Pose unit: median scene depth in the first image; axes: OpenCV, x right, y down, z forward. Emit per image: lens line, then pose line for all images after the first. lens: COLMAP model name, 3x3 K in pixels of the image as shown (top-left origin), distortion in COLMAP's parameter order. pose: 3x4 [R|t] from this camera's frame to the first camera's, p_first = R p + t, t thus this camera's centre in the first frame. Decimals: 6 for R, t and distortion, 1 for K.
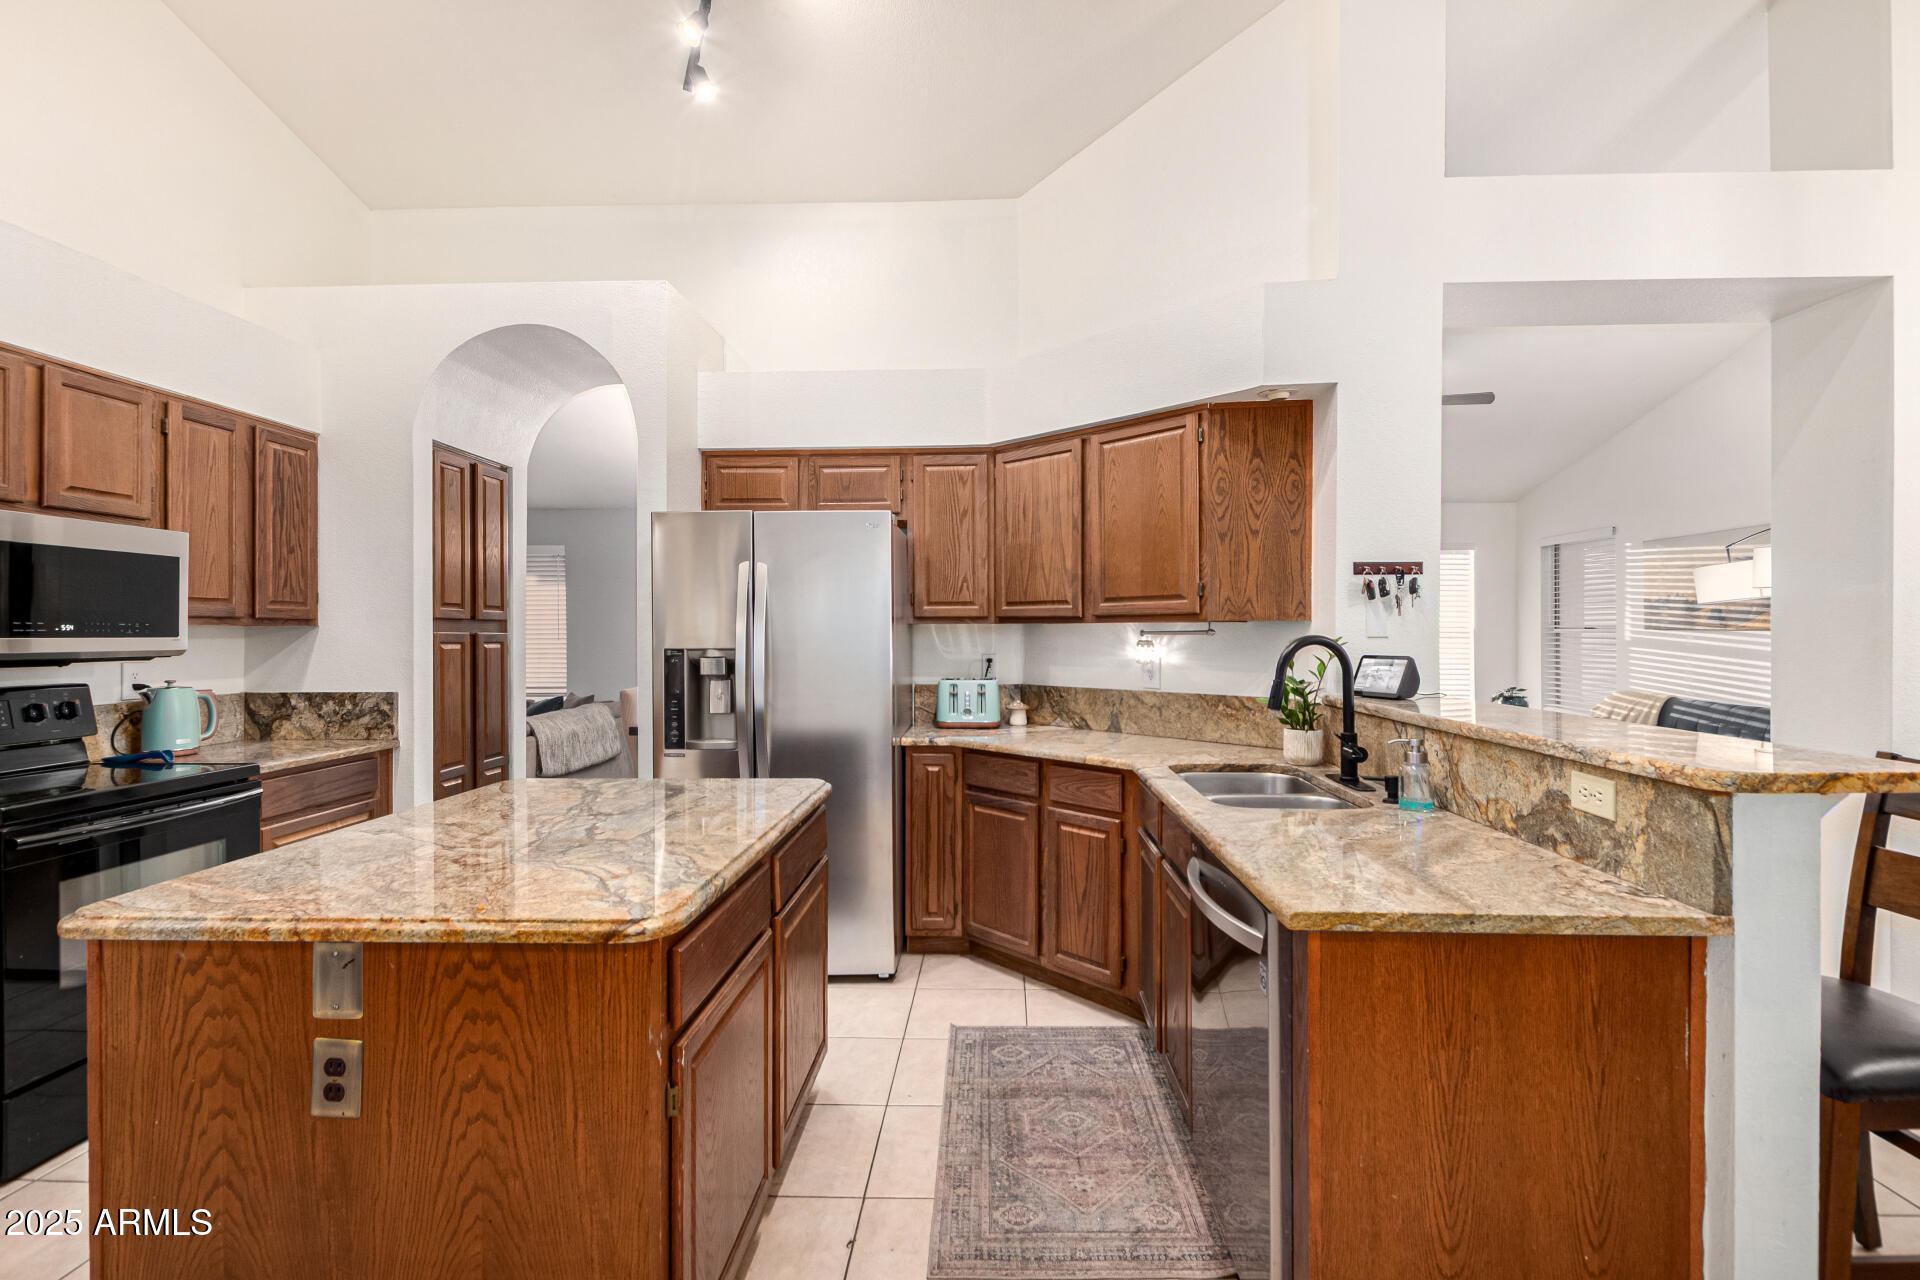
lens RADIAL K [[889.1, 0, 989.9], [0, 889.1, 638.9], [0, 0, 1]] dist [0.012110, -0.005565]
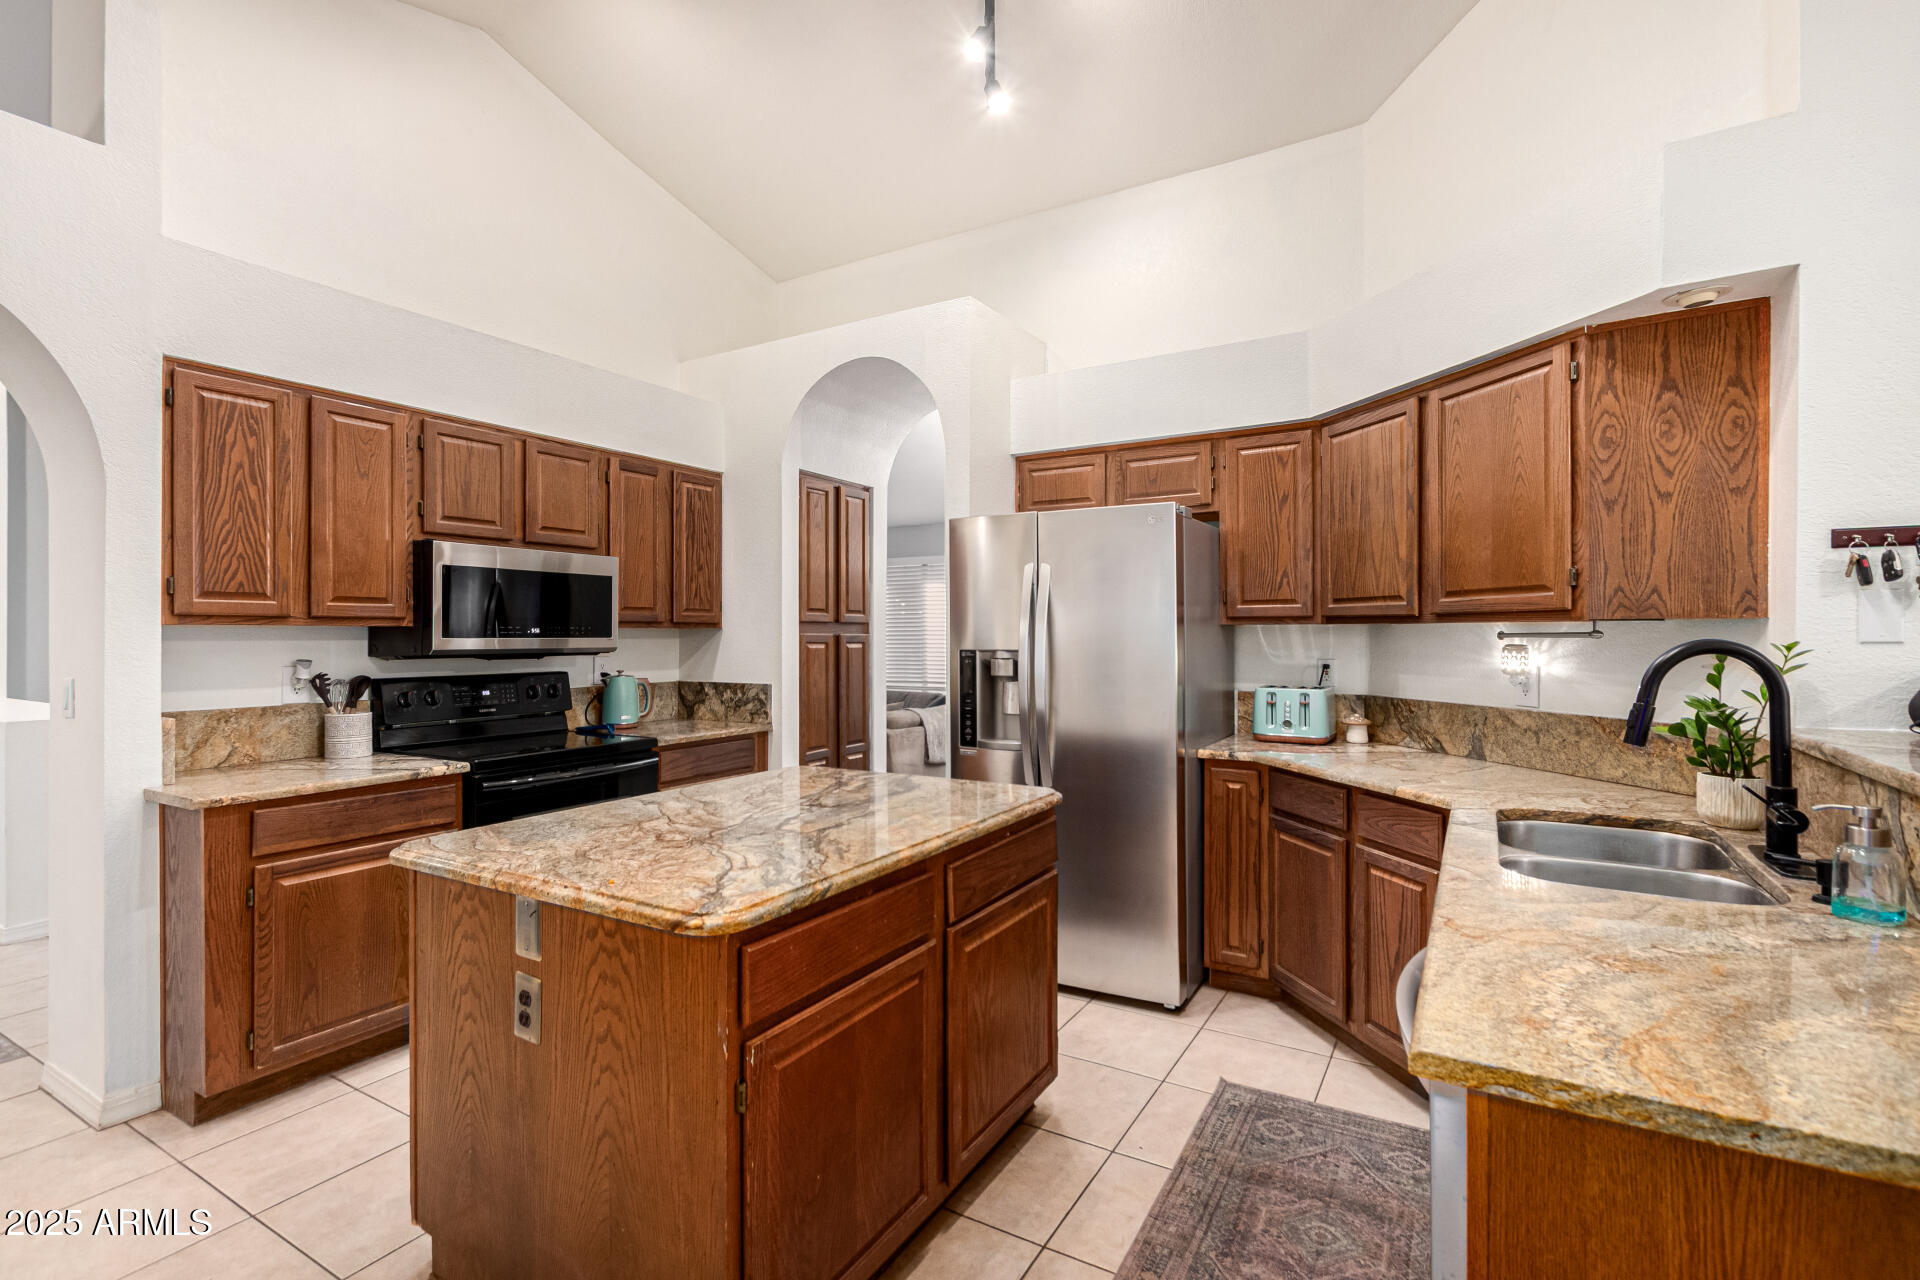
lens RADIAL K [[889.1, 0, 961.2], [0, 889.1, 637.7], [0, 0, 1]] dist [0.012110, -0.005565]
pose [[0.877440, 0.002797, -0.479677, 0.145601], [-0.003562, 0.999993, -0.000686, -0.002387], [0.479672, 0.002310, 0.877445, 0.094479]]
